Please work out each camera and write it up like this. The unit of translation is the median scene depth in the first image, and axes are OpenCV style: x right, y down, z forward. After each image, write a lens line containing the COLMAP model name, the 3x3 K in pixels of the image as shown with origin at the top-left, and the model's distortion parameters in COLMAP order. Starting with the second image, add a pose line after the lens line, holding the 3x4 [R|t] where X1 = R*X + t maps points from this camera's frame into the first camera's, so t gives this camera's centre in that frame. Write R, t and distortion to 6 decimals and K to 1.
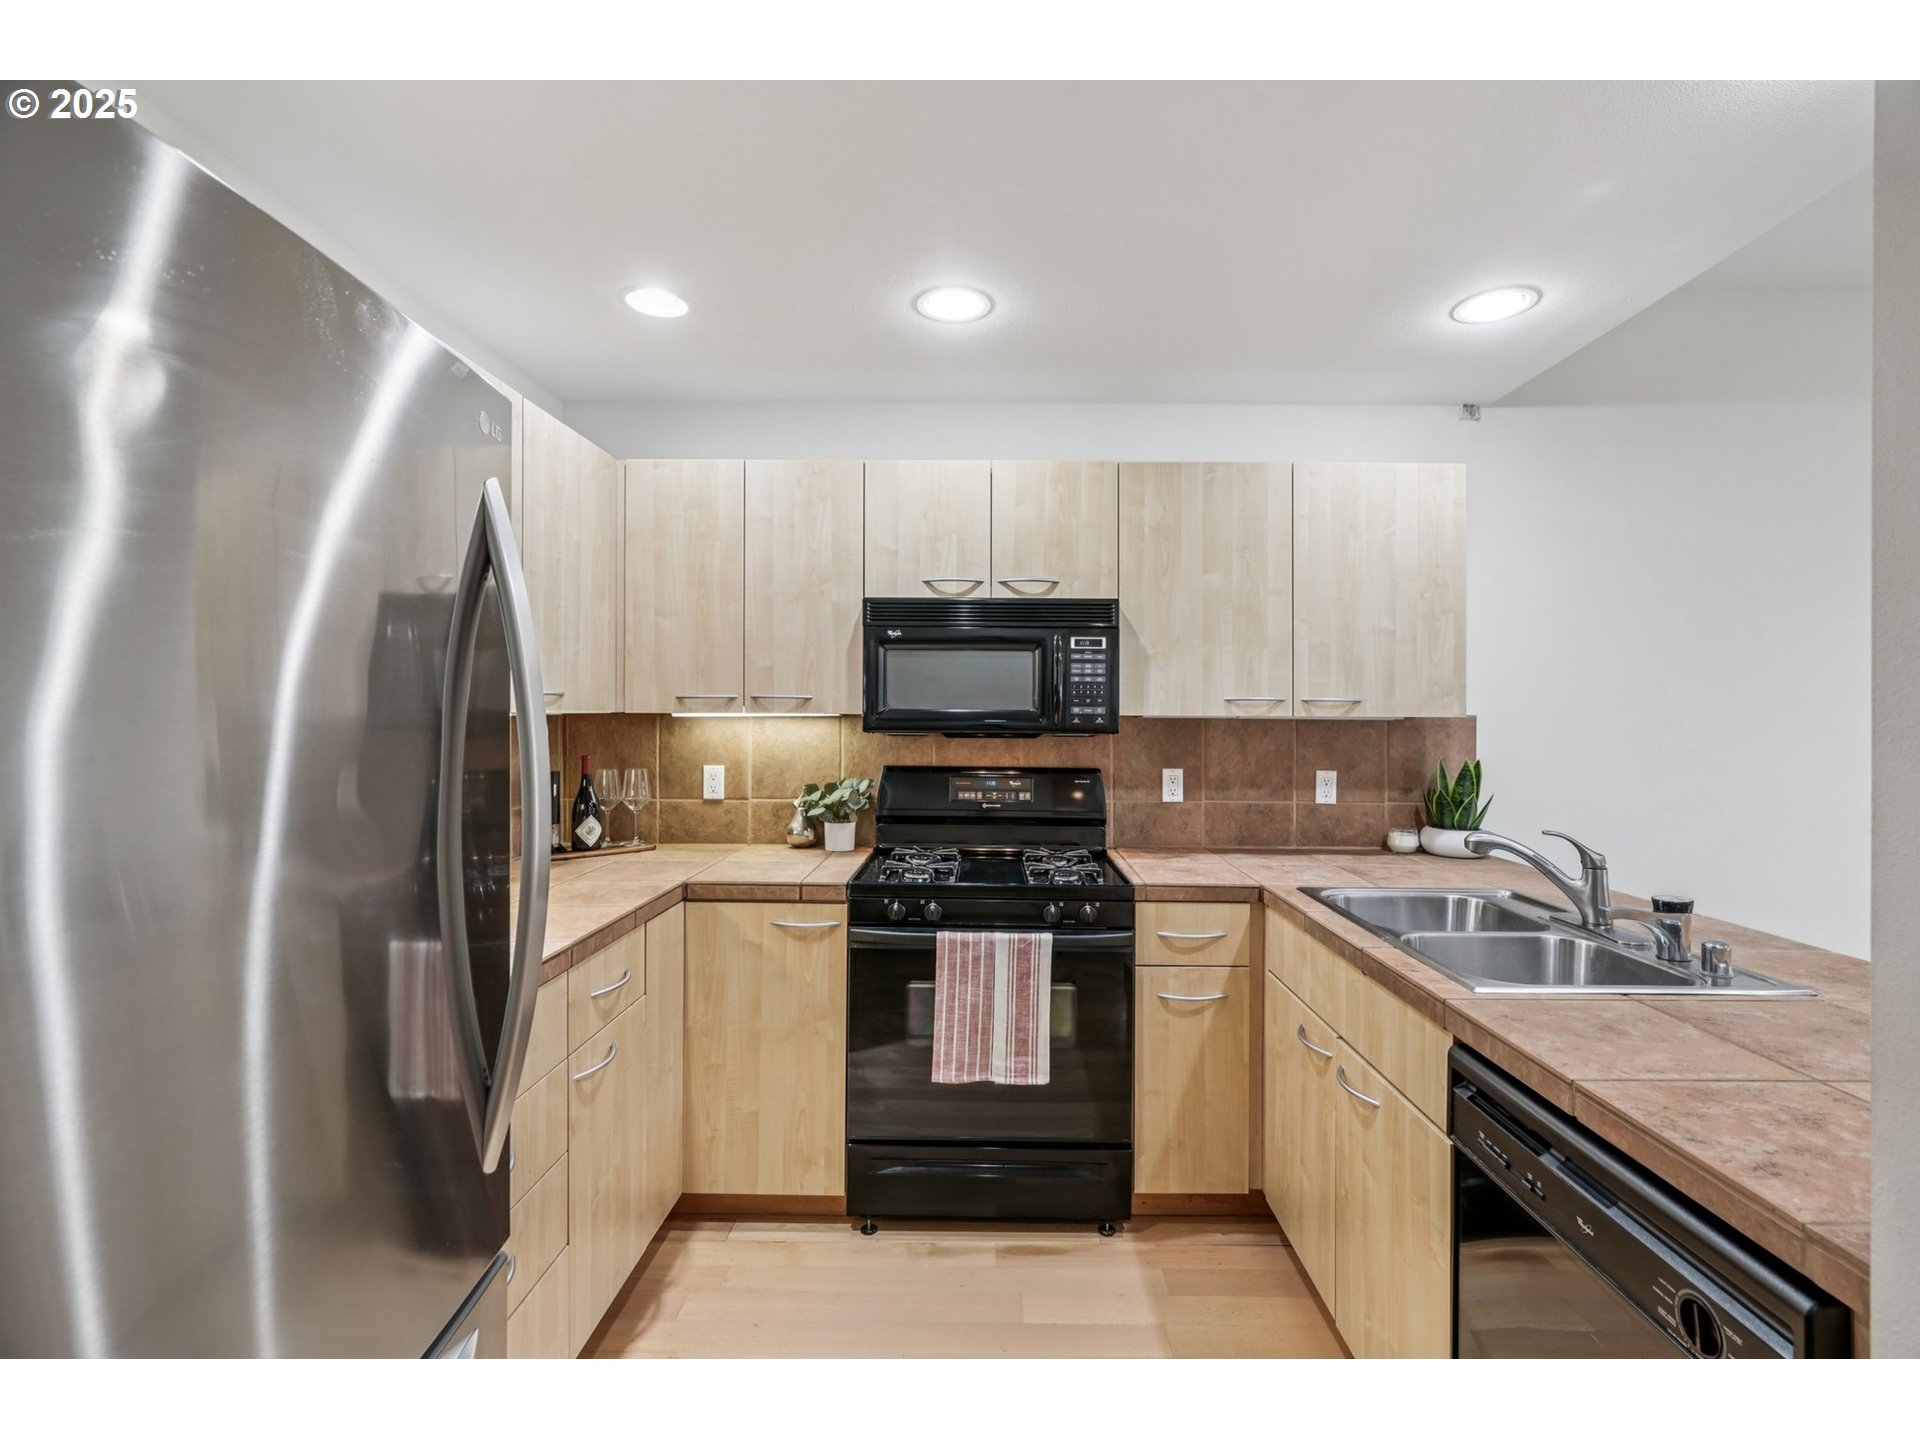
lens RADIAL K [[865.6, 0, 972.7], [0, 865.6, 719.2], [0, 0, 1]] dist [0.002237, 0.000573]
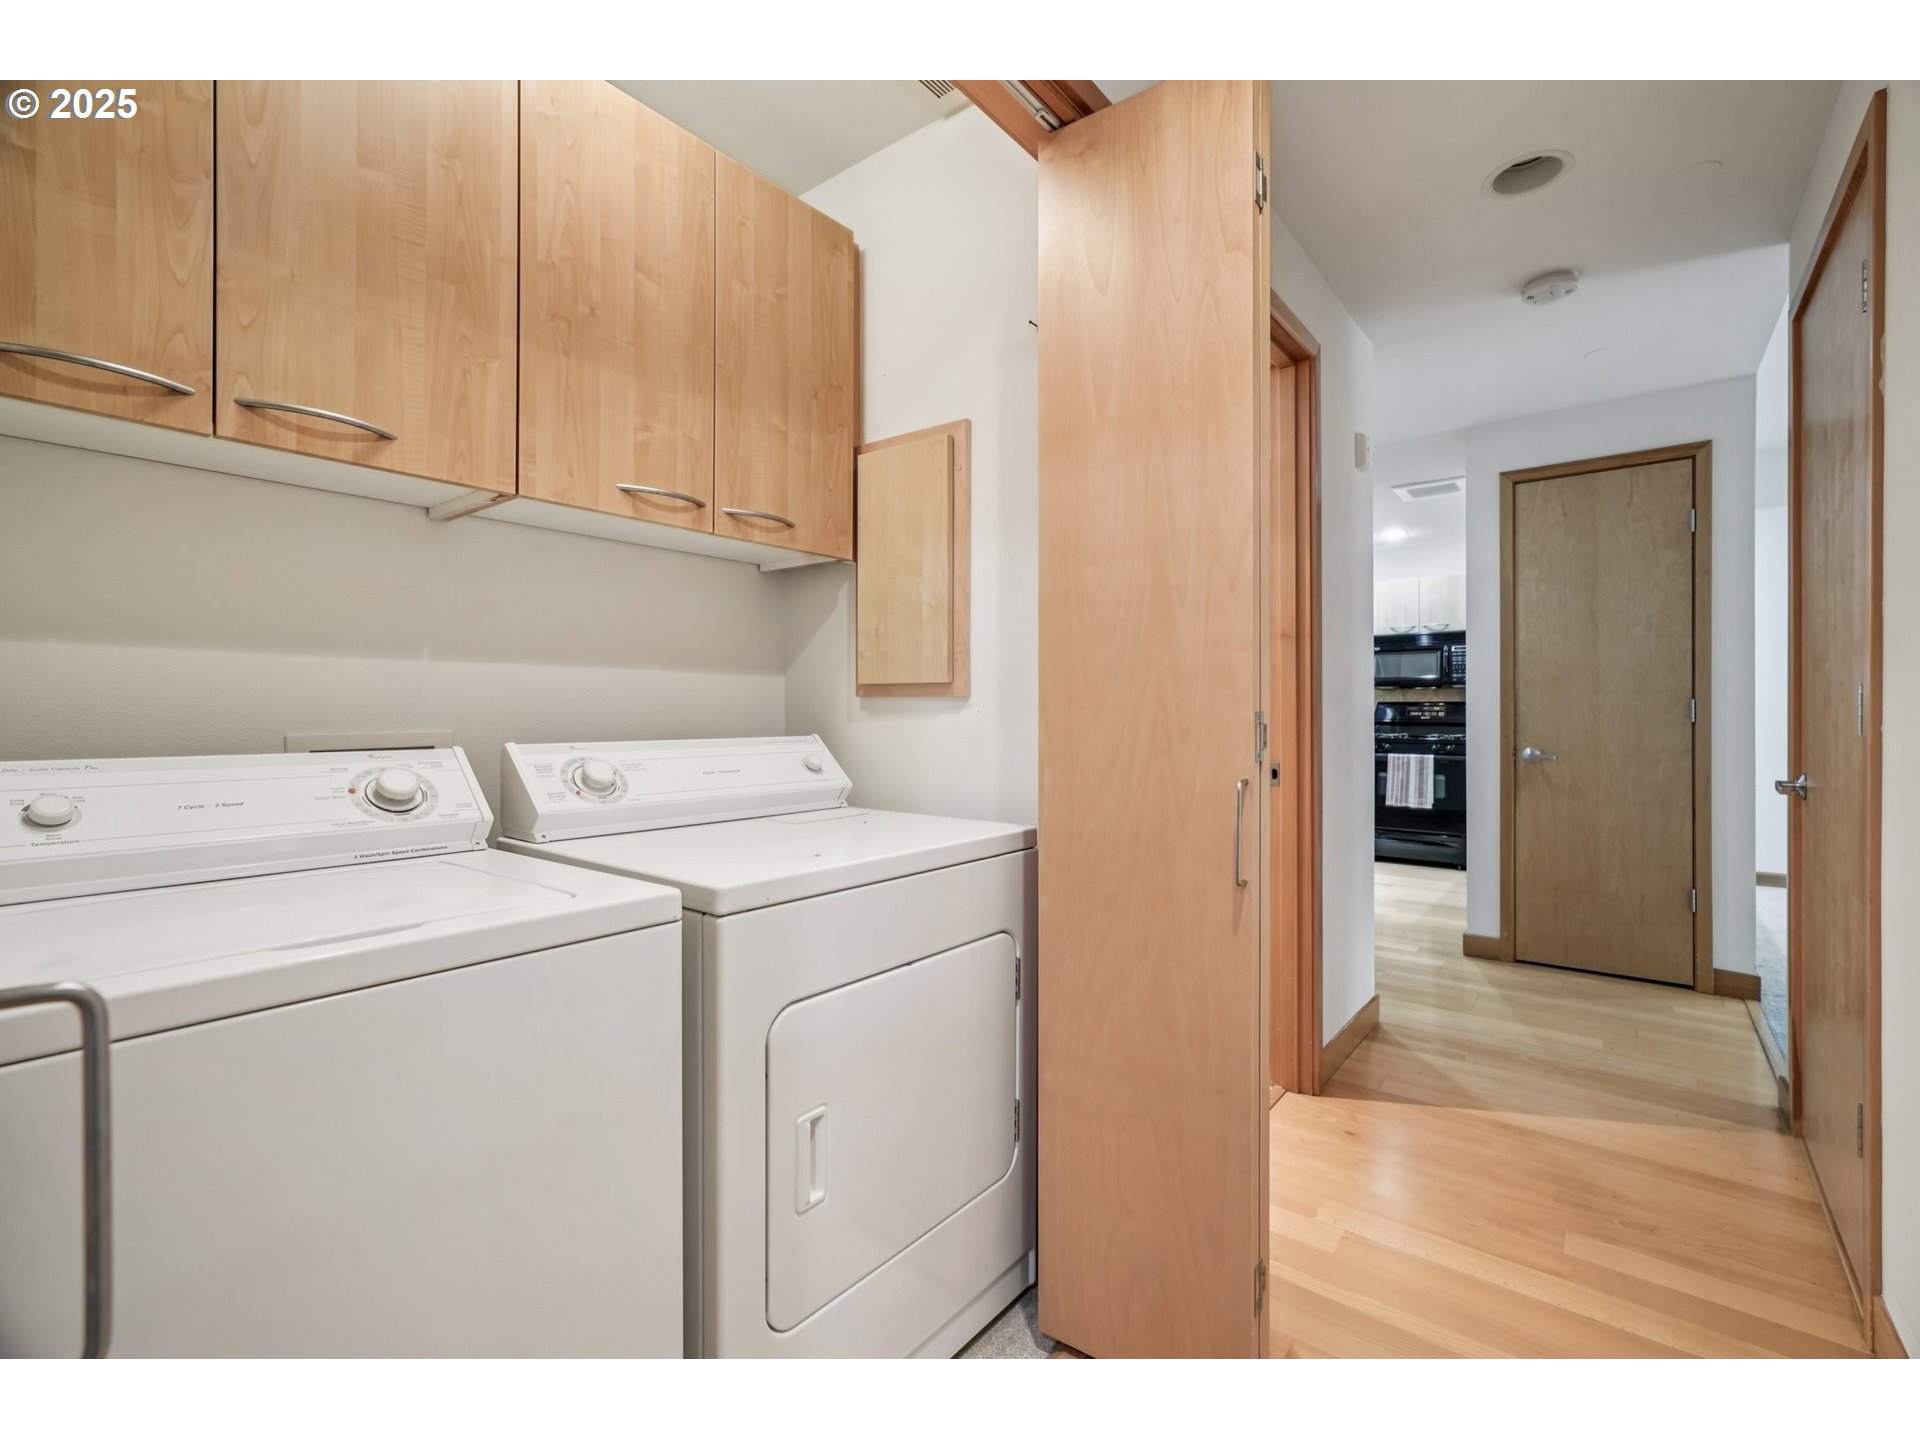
lens RADIAL K [[865.6, 0, 967.0], [0, 865.6, 718.2], [0, 0, 1]] dist [0.002237, 0.000573]
pose [[0.790144, -0.007917, -0.612870, 0.482479], [0.003808, 0.999961, -0.008009, 0.114865], [0.612909, 0.003994, 0.790143, -1.657787]]
